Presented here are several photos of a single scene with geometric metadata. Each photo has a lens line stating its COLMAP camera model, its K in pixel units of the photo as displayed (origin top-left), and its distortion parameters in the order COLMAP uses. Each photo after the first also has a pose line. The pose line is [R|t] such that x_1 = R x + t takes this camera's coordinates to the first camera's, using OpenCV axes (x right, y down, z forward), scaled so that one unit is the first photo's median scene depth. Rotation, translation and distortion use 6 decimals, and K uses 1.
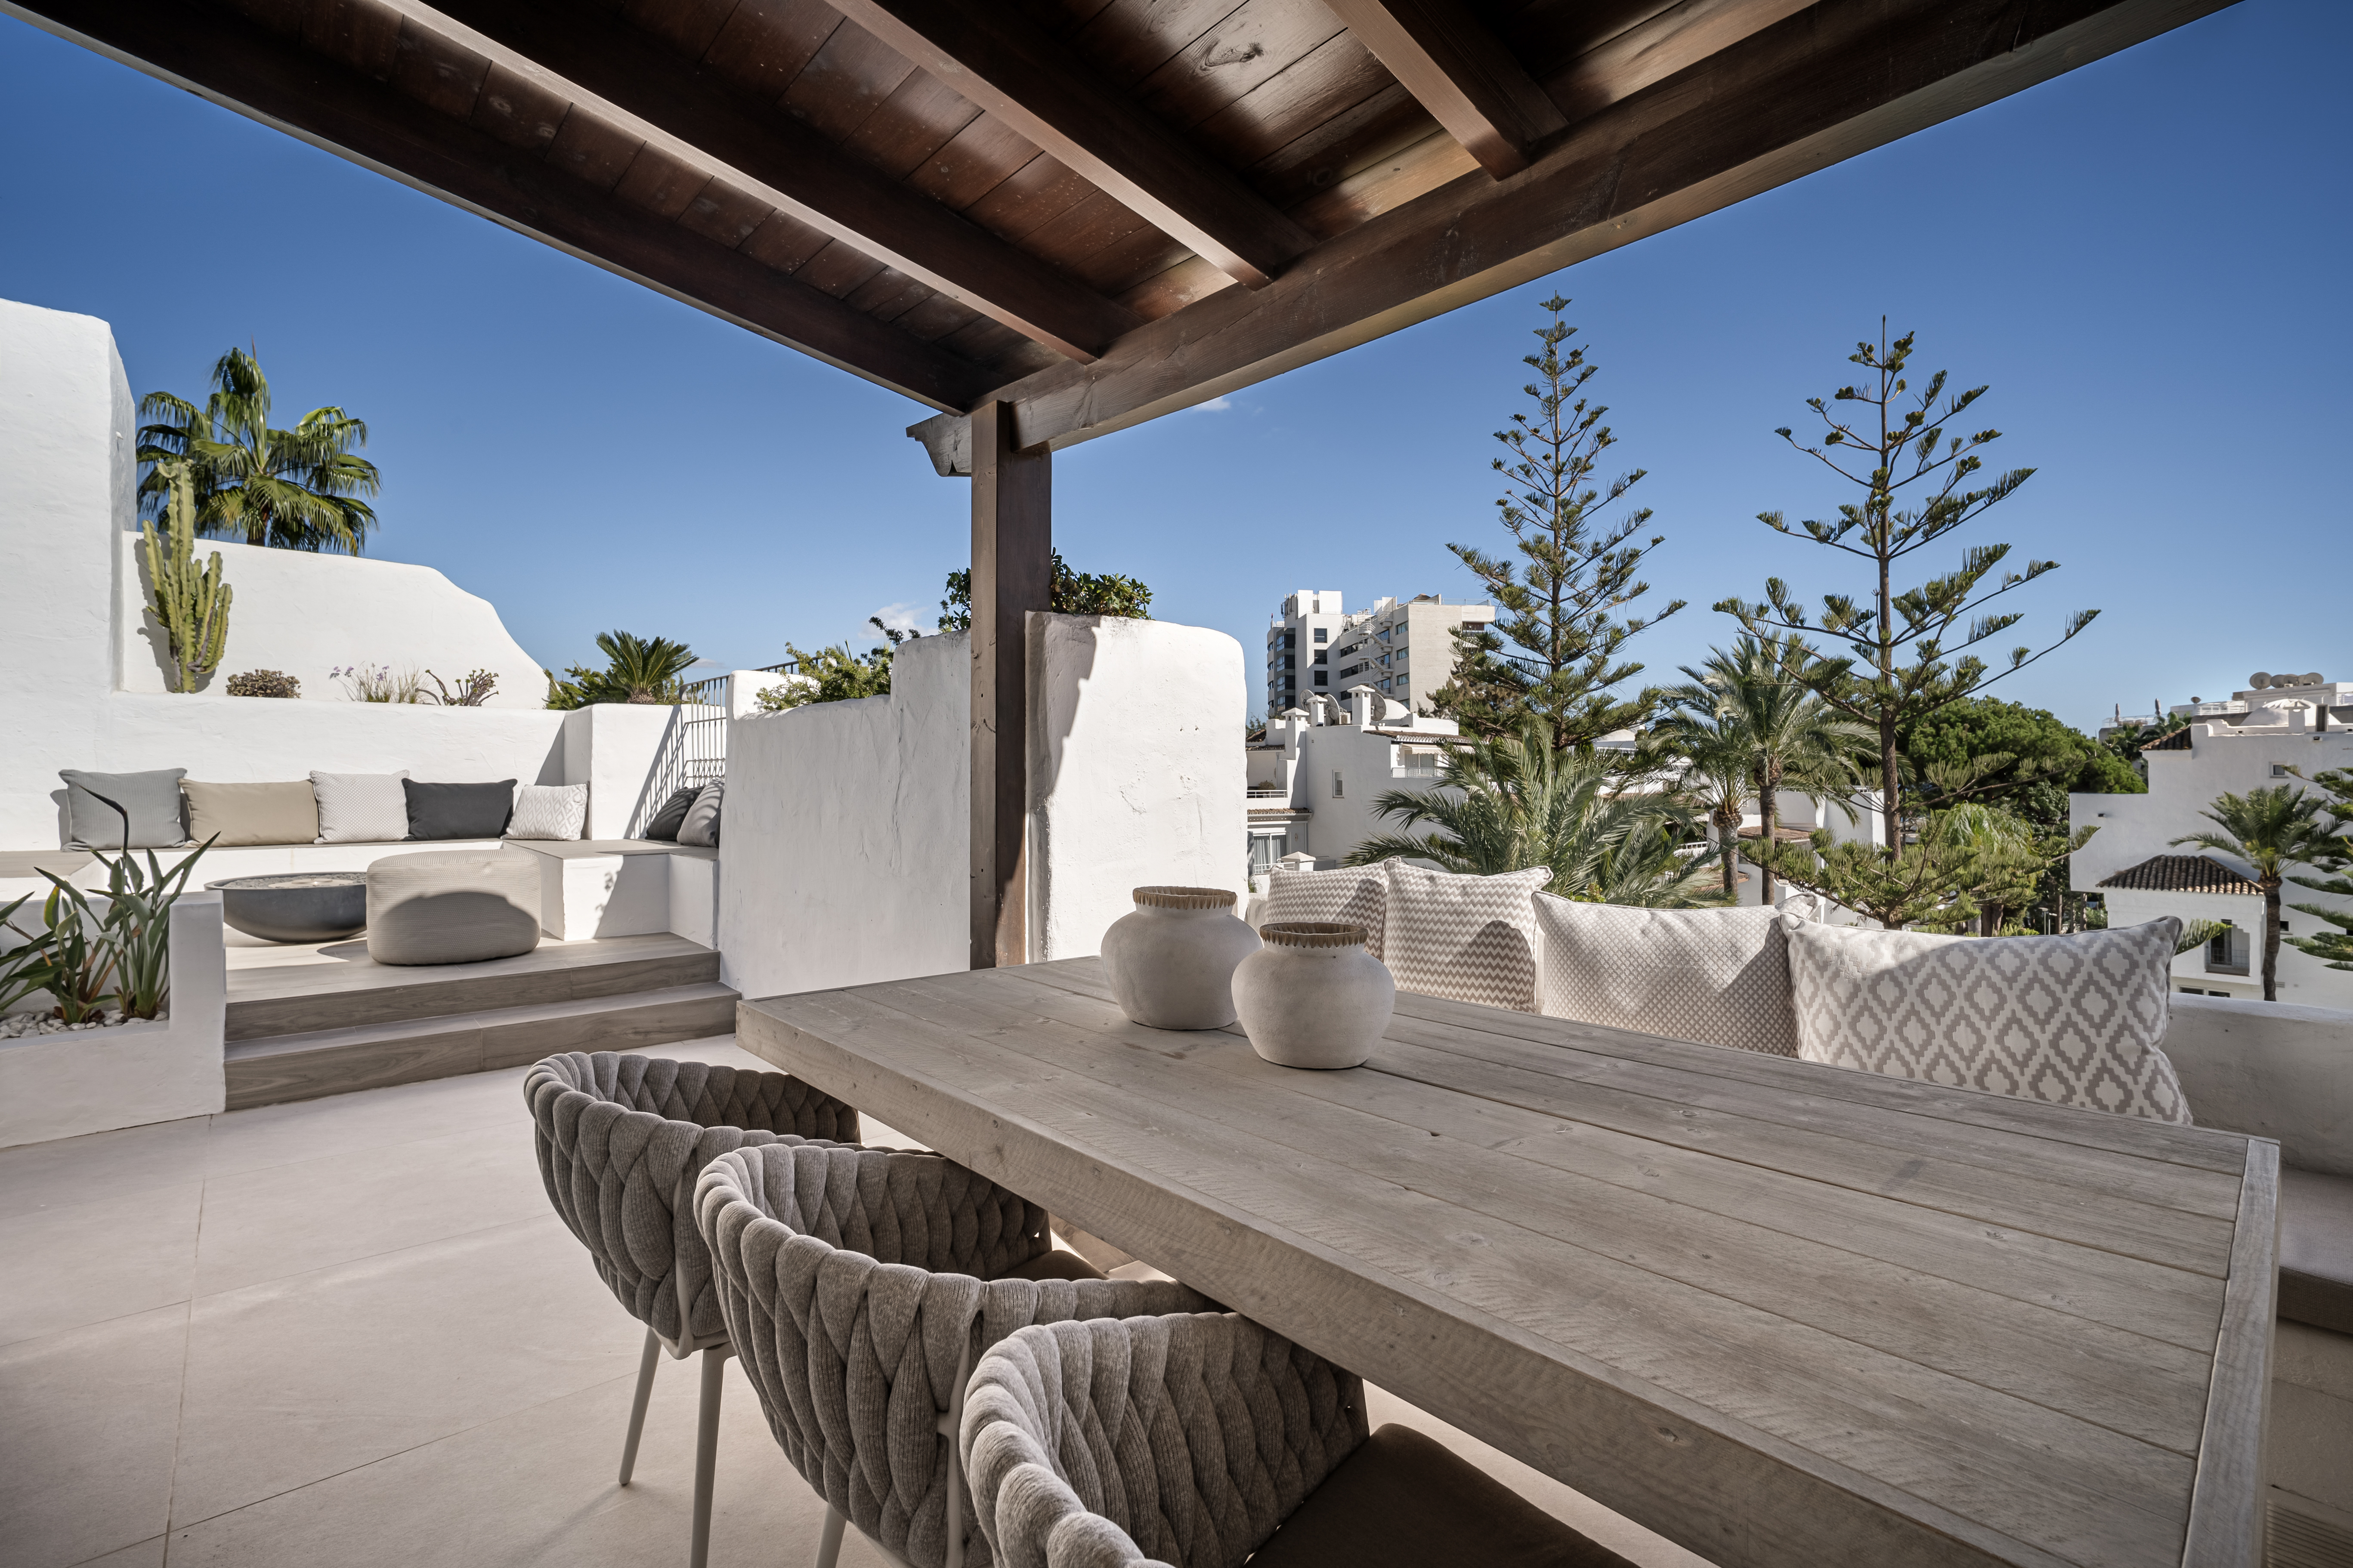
lens RADIAL K [[1027.2, 0, 1182.9], [0, 1027.2, 782.3], [0, 0, 1]] dist [-0.012535, 0.000187]
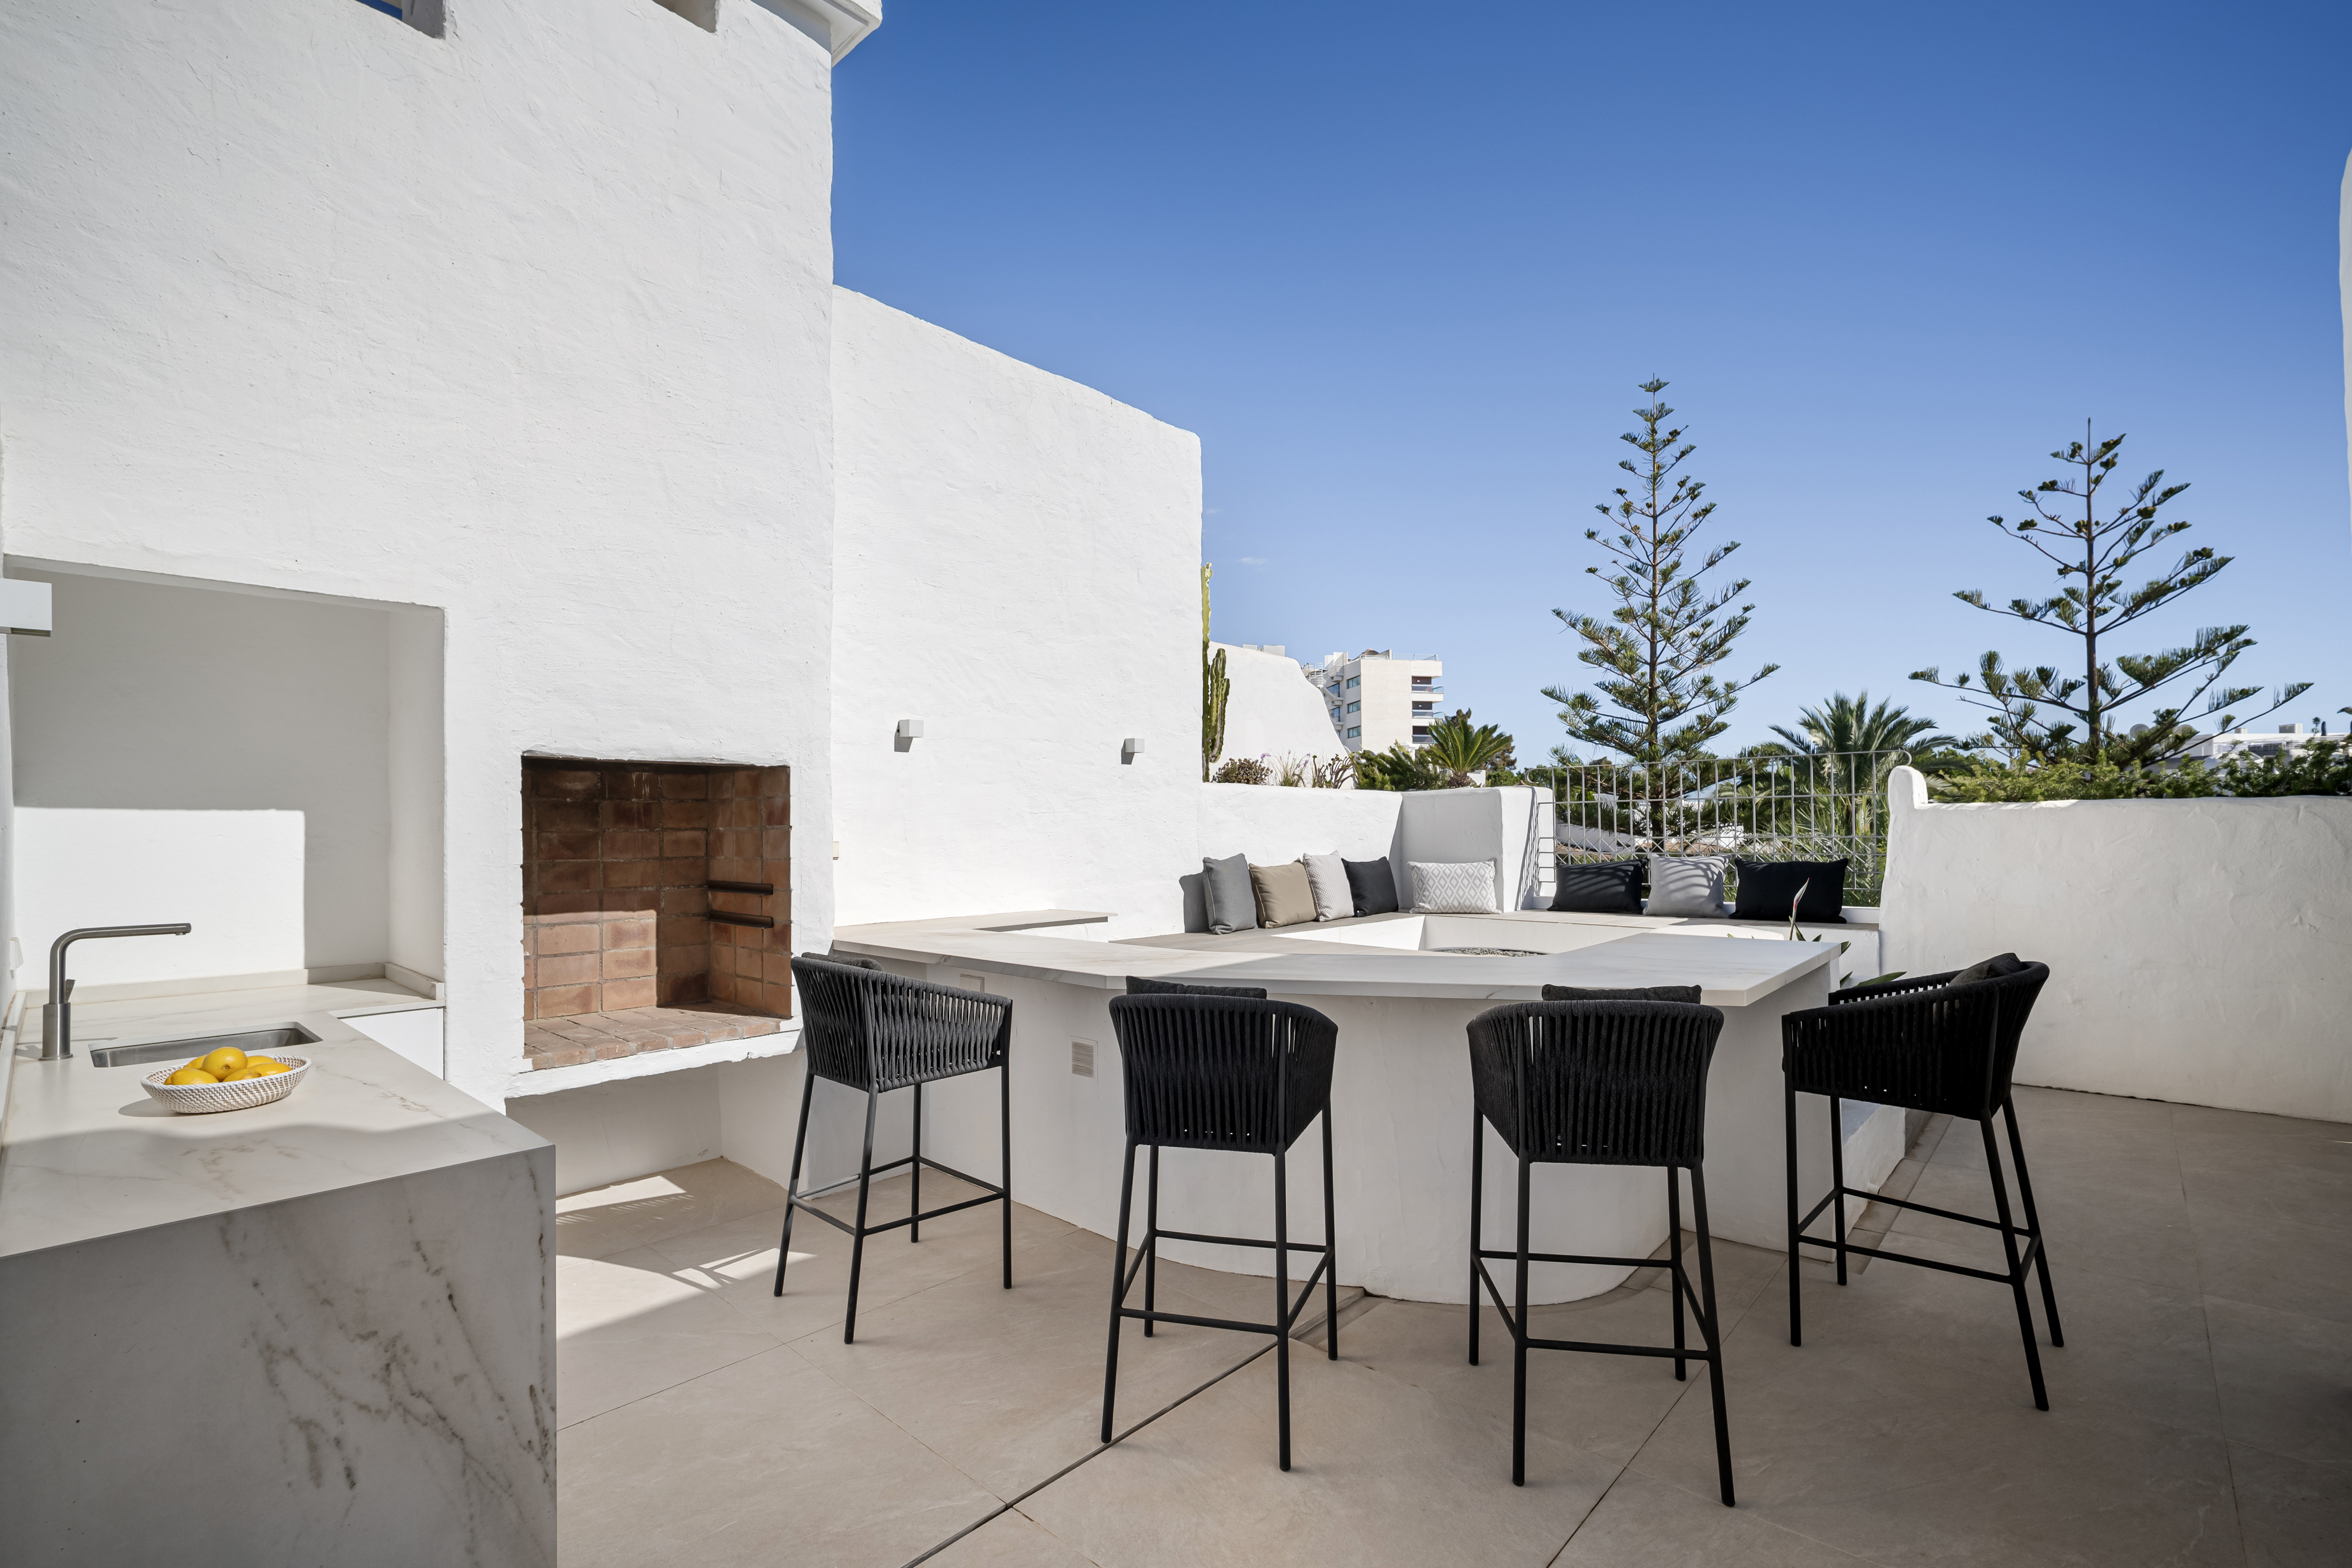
lens RADIAL K [[1026.9, 0, 1172.9], [0, 1026.9, 818.2], [0, 0, 1]] dist [-0.012535, 0.000187]
pose [[0.996946, -0.008841, 0.077595, -0.222748], [0.010050, 0.999834, -0.015209, -0.006807], [-0.077447, 0.015942, 0.996869, -0.014027]]
